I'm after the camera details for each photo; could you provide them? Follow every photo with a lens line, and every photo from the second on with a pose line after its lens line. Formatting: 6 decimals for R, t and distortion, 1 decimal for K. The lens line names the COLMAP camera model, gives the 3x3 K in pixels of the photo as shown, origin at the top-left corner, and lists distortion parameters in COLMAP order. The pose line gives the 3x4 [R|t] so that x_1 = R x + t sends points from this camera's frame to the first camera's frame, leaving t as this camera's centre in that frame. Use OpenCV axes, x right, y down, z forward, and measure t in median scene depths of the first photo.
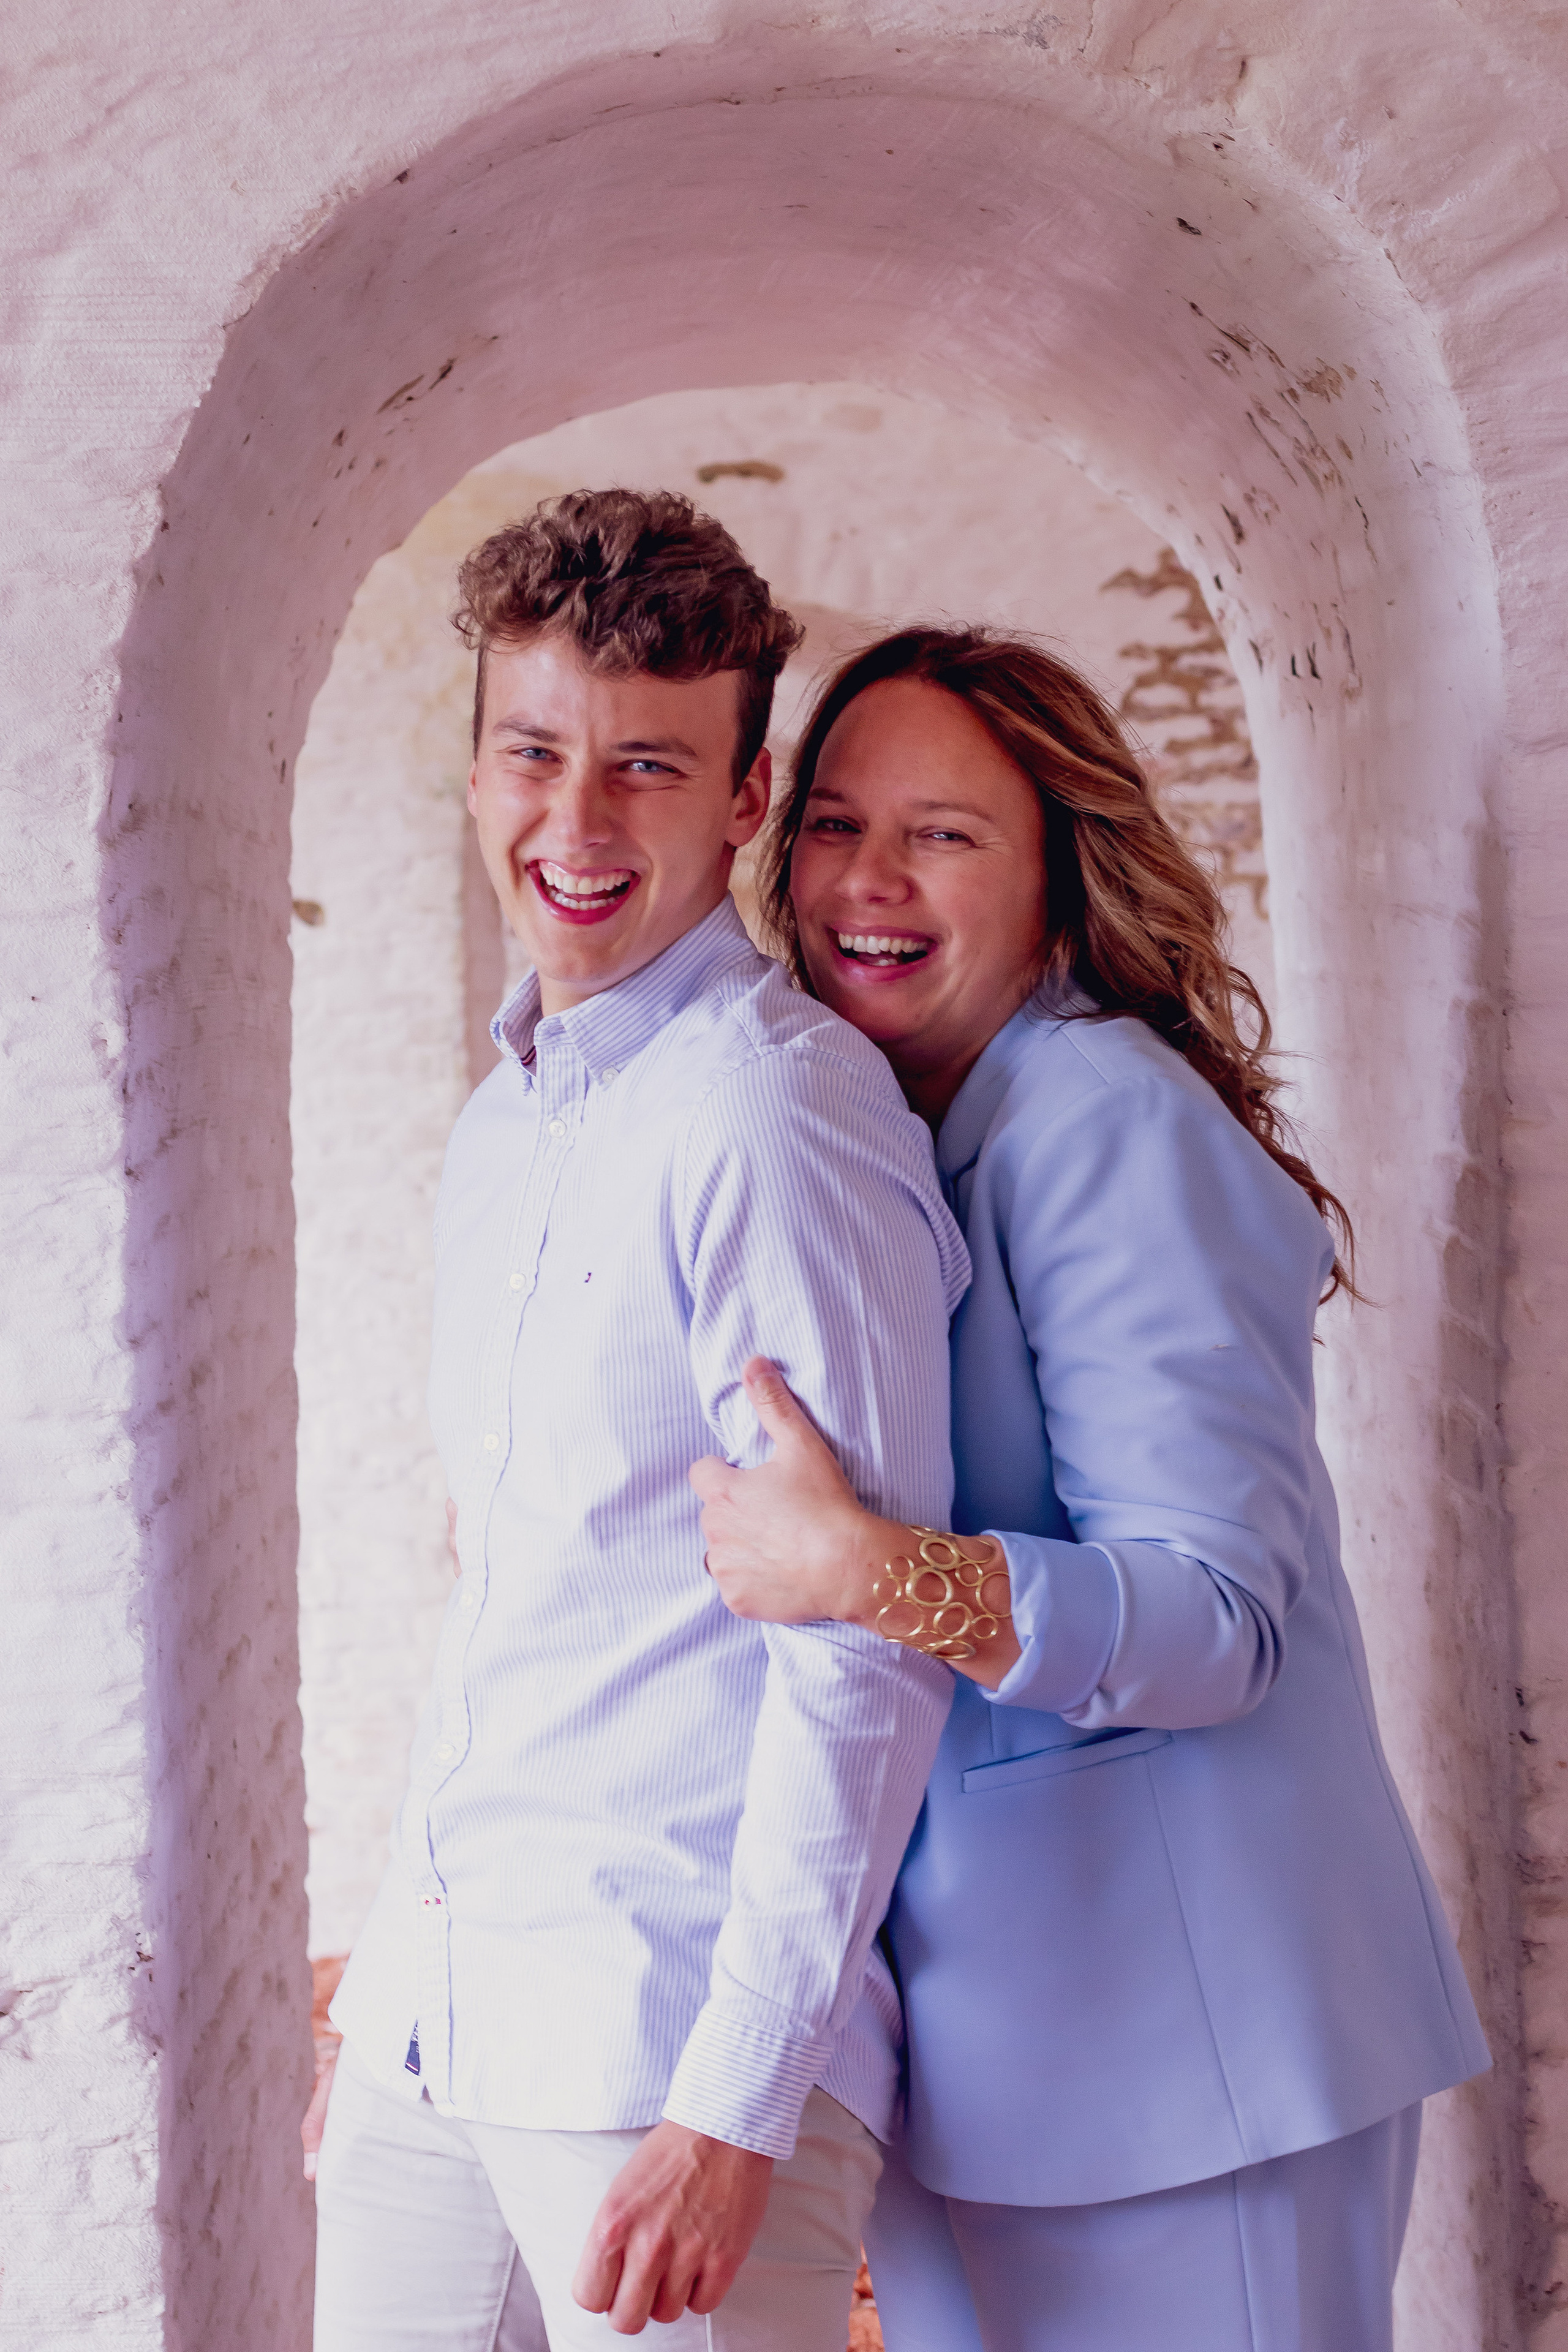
lens RADIAL K [[5575.2, 0, 765.7], [0, 5575.2, 1178.3], [0, 0, 1]] dist [-0.106031, 0.000000]
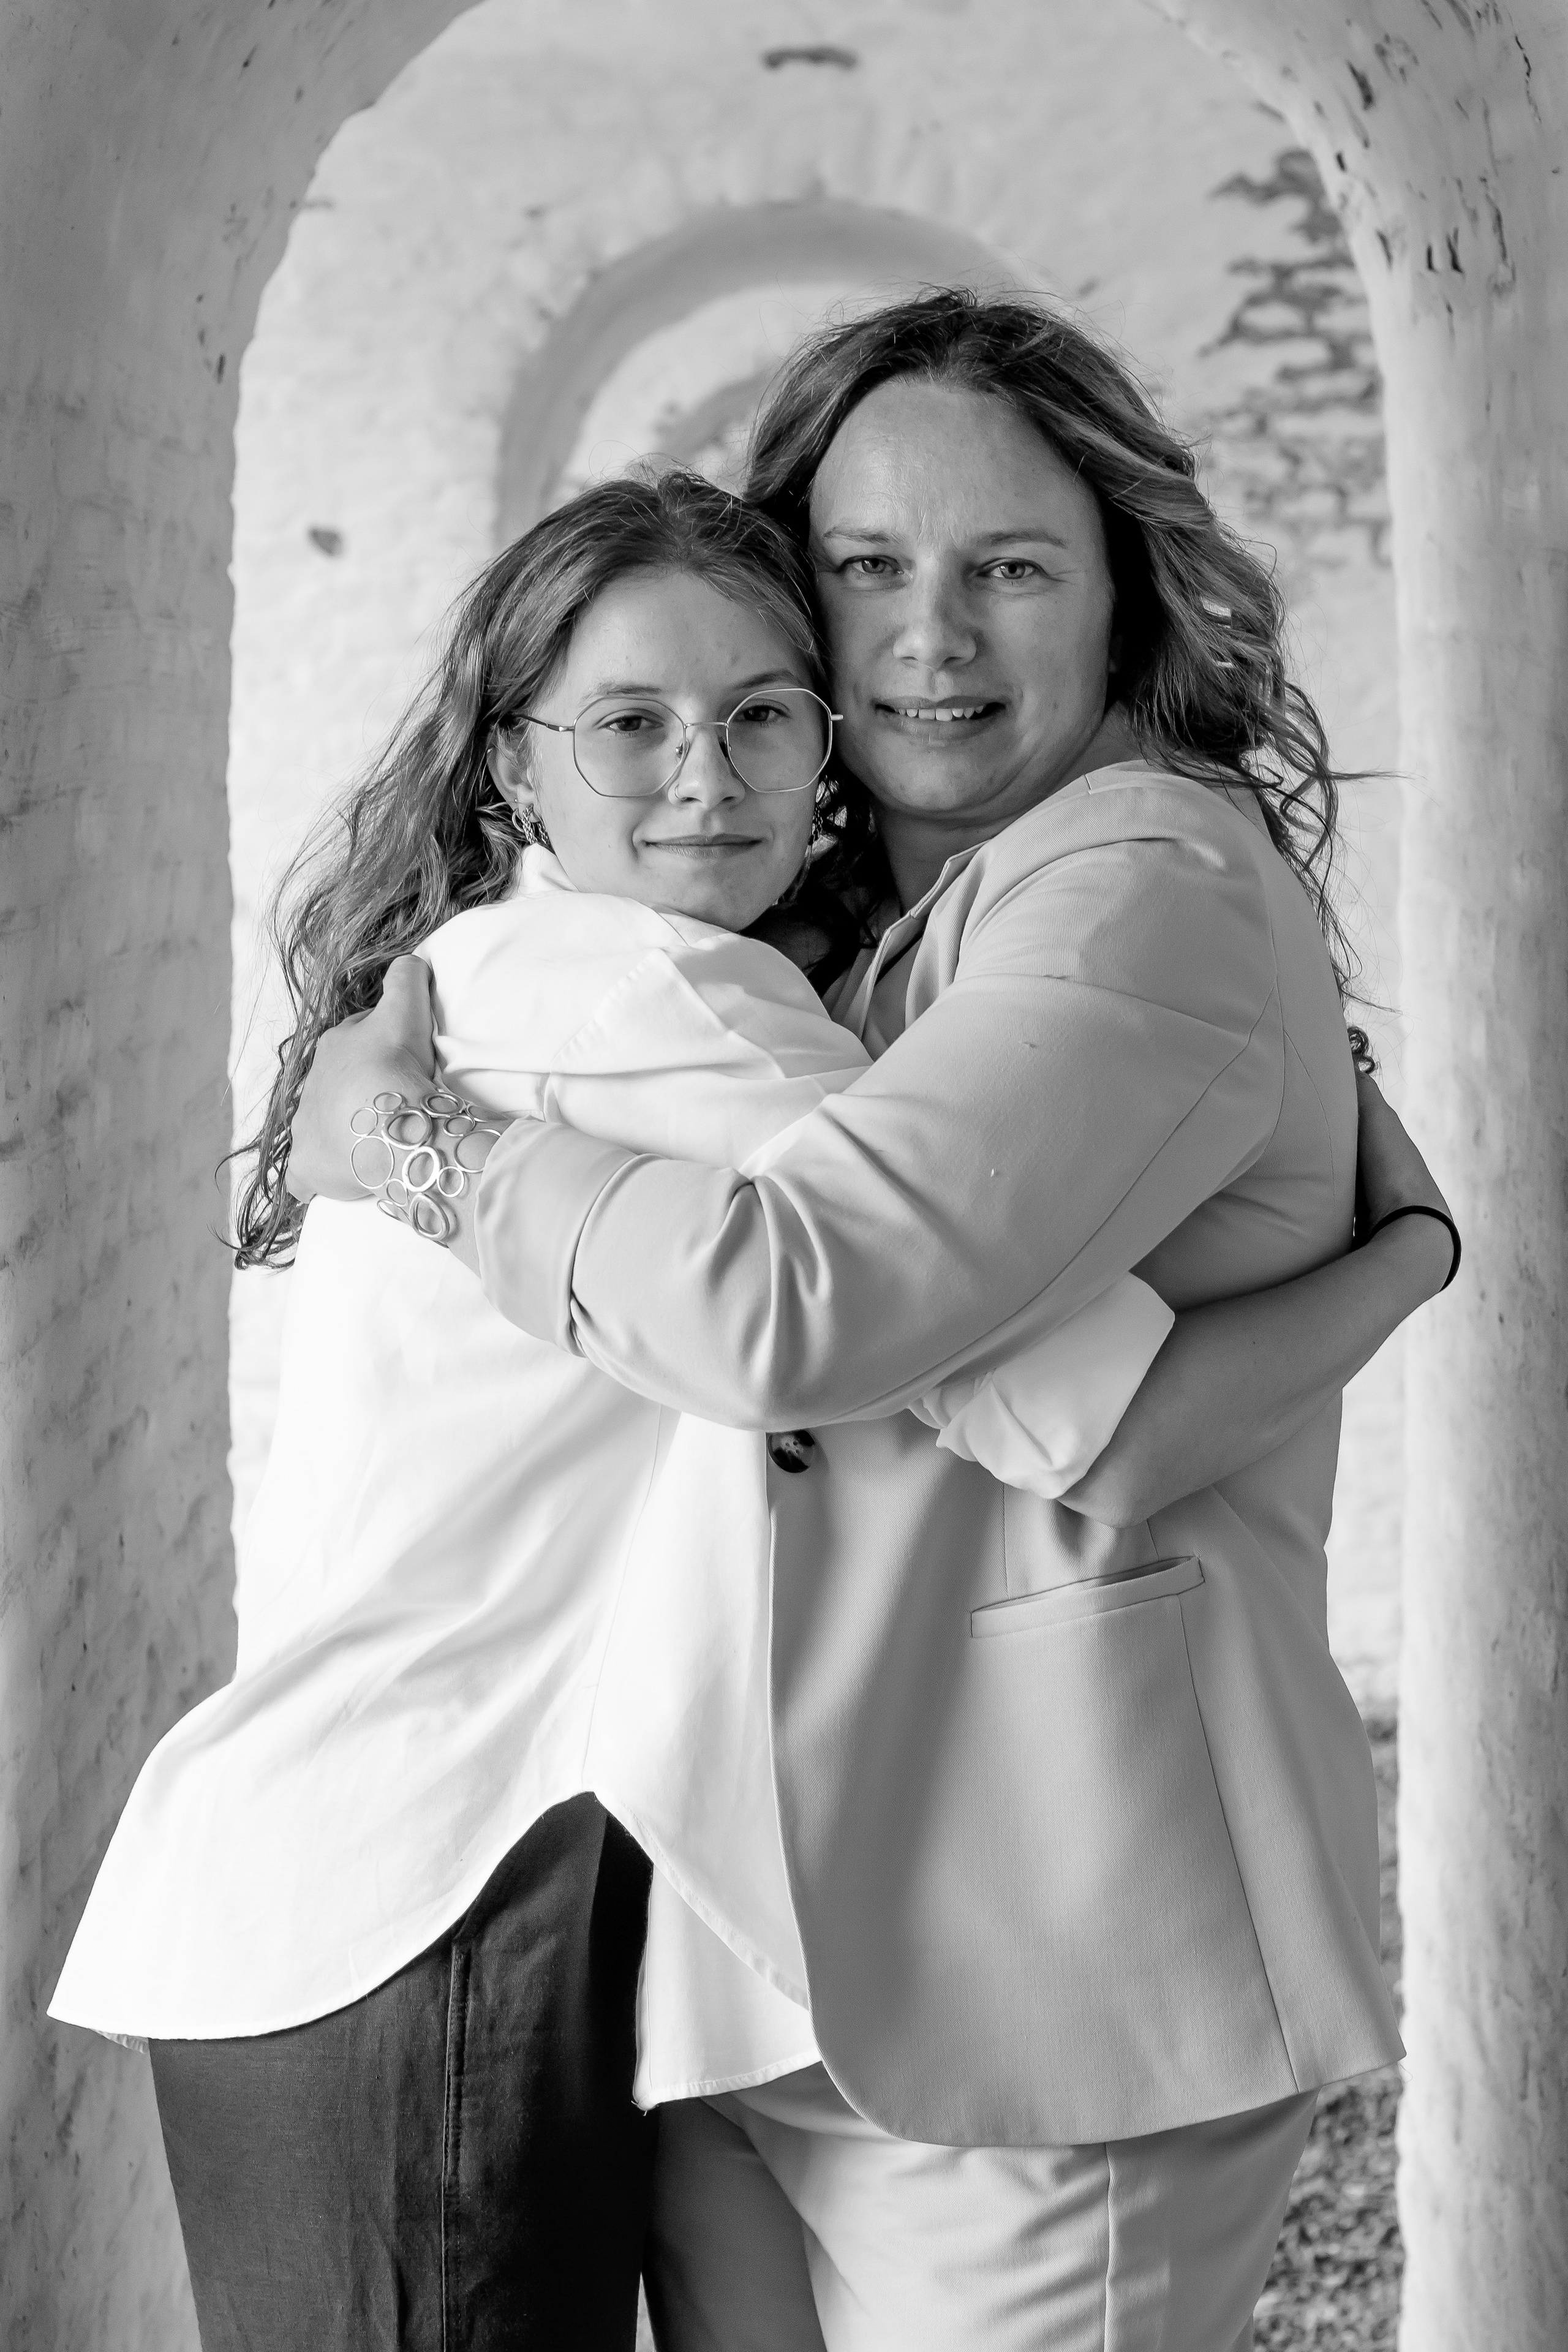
lens RADIAL K [[5575.2, 0, 768.5], [0, 5575.2, 1194.9], [0, 0, 1]] dist [-0.106031, 0.000000]
pose [[0.999666, 0.019248, -0.017240, 0.016032], [-0.018050, 0.997581, 0.067129, -0.008140], [0.018490, -0.066795, 0.997595, 0.197342]]
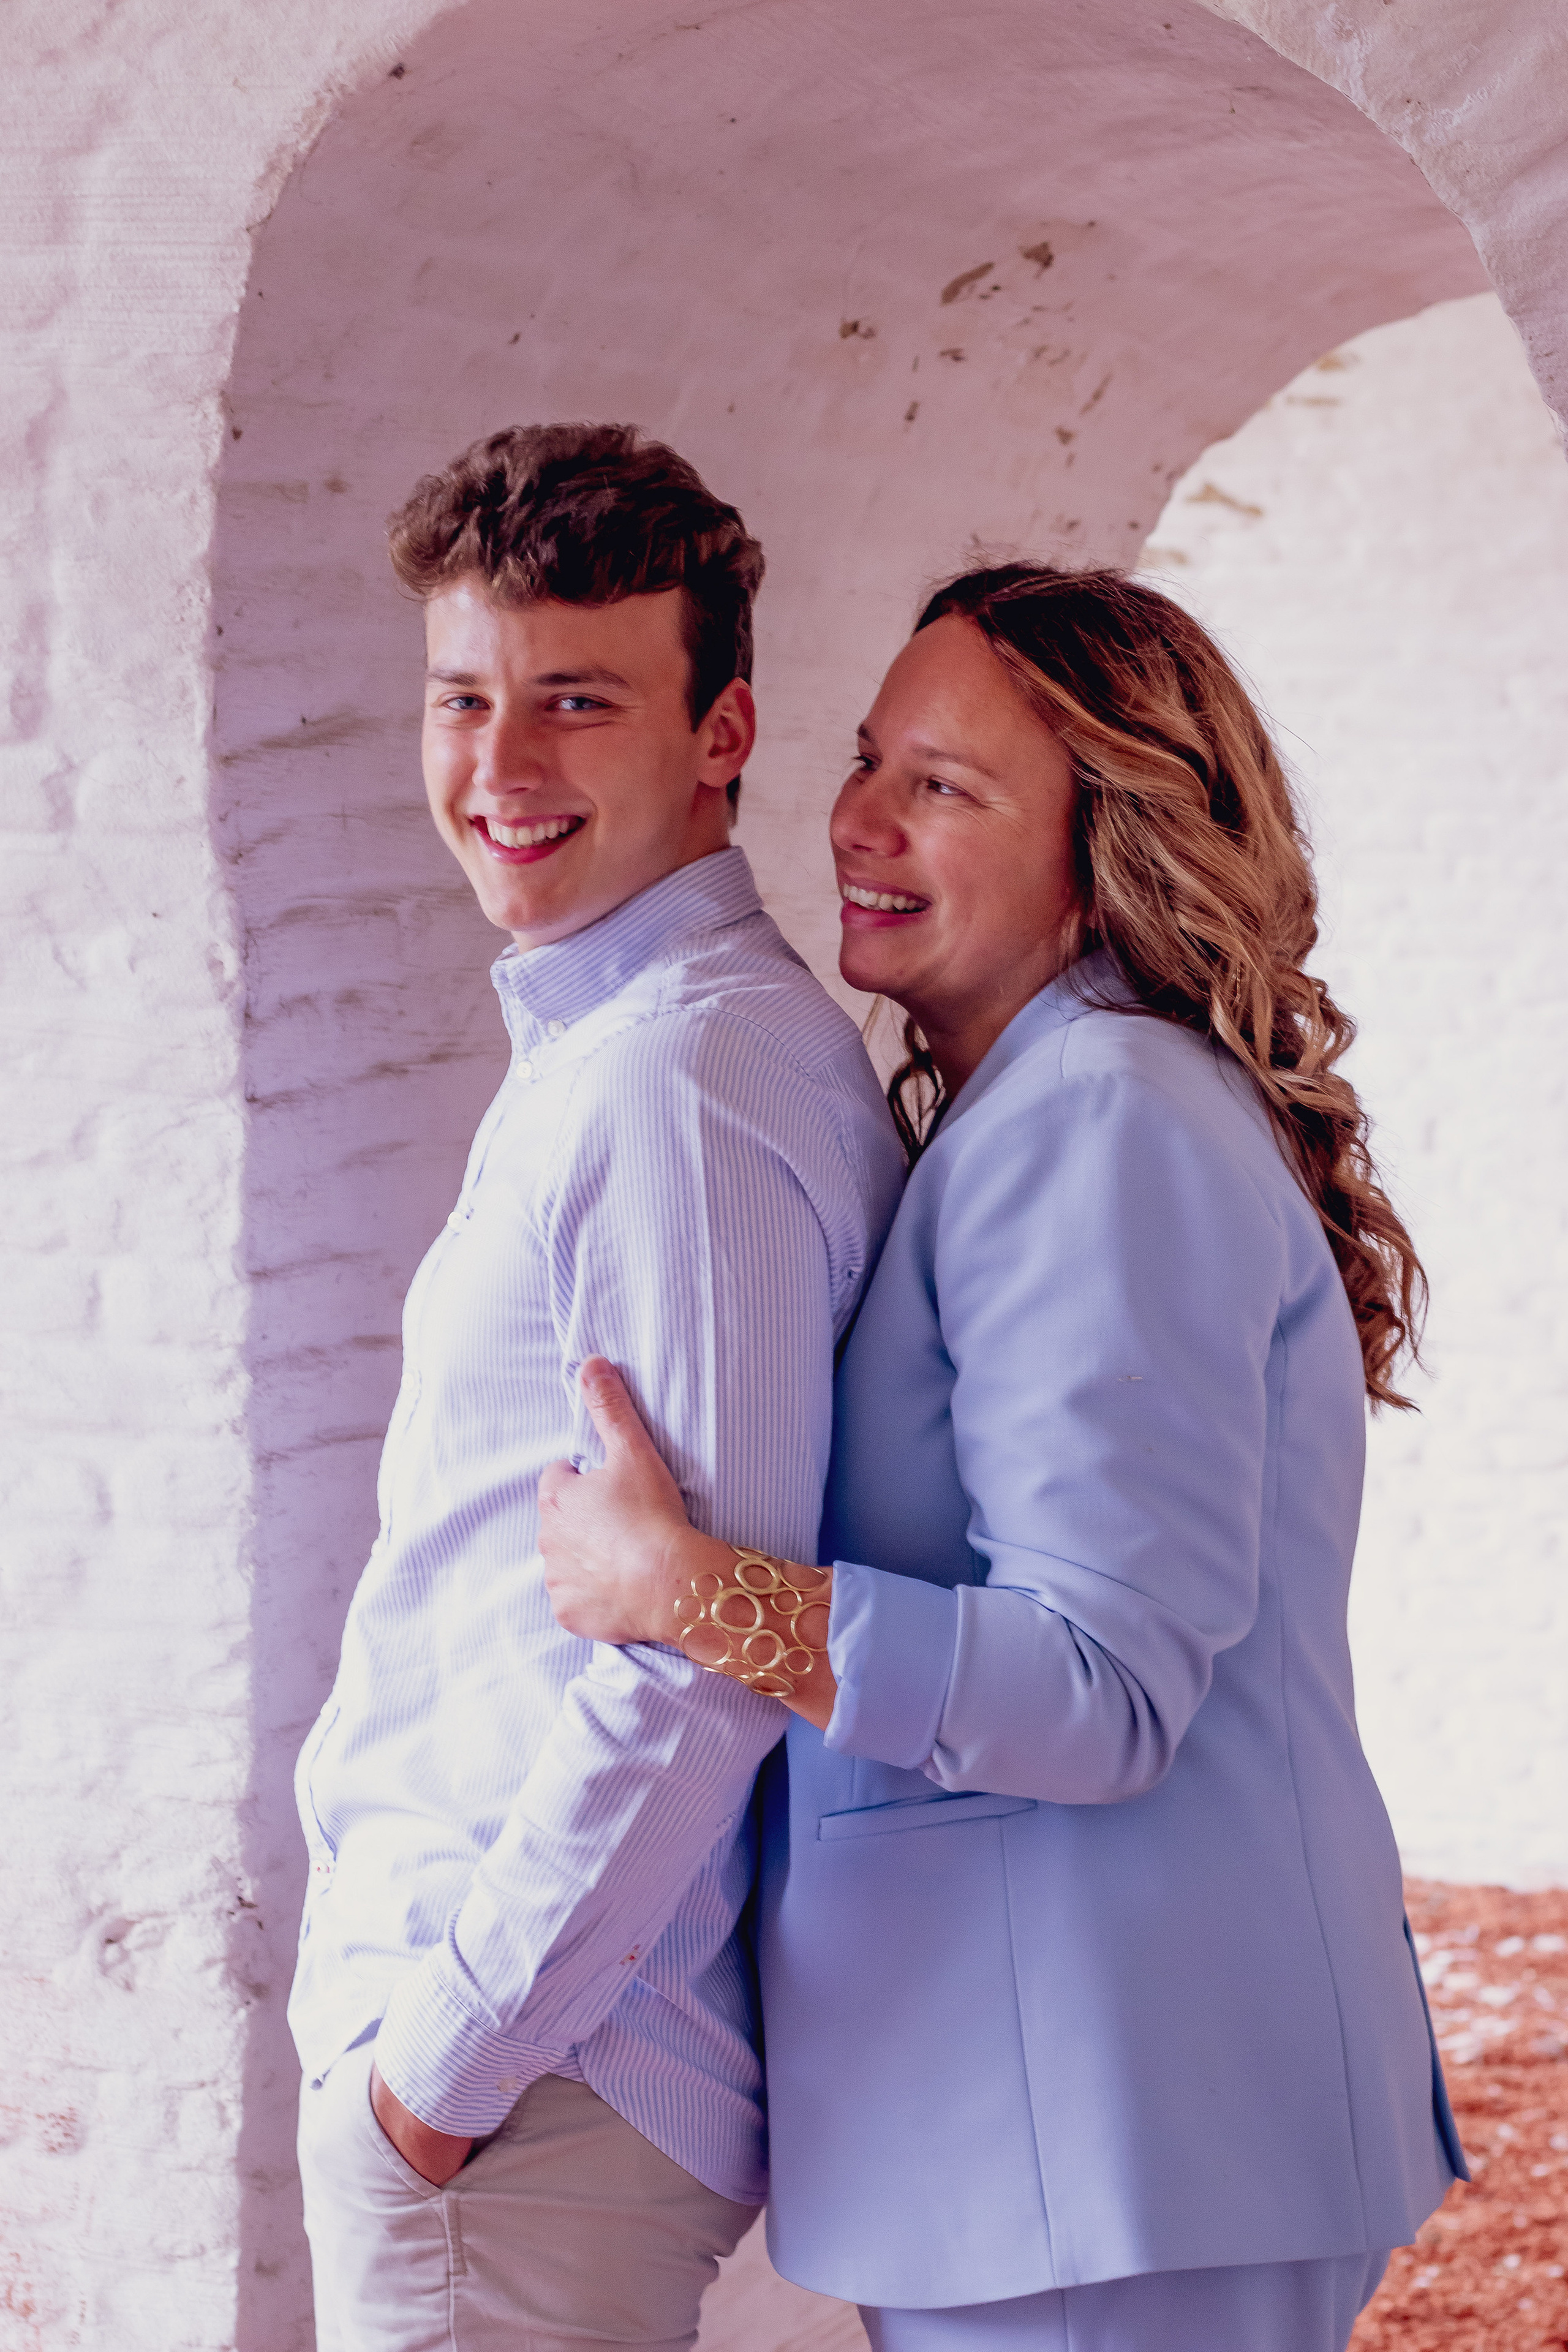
lens RADIAL K [[5575.2, 0, 785.9], [0, 5575.2, 1181.3], [0, 0, 1]] dist [-0.106031, 0.000000]
pose [[0.911021, 0.079349, -0.404653, 0.343555], [-0.072383, 0.996847, 0.032512, -0.023680], [0.405957, -0.000330, 0.913892, 0.139793]]
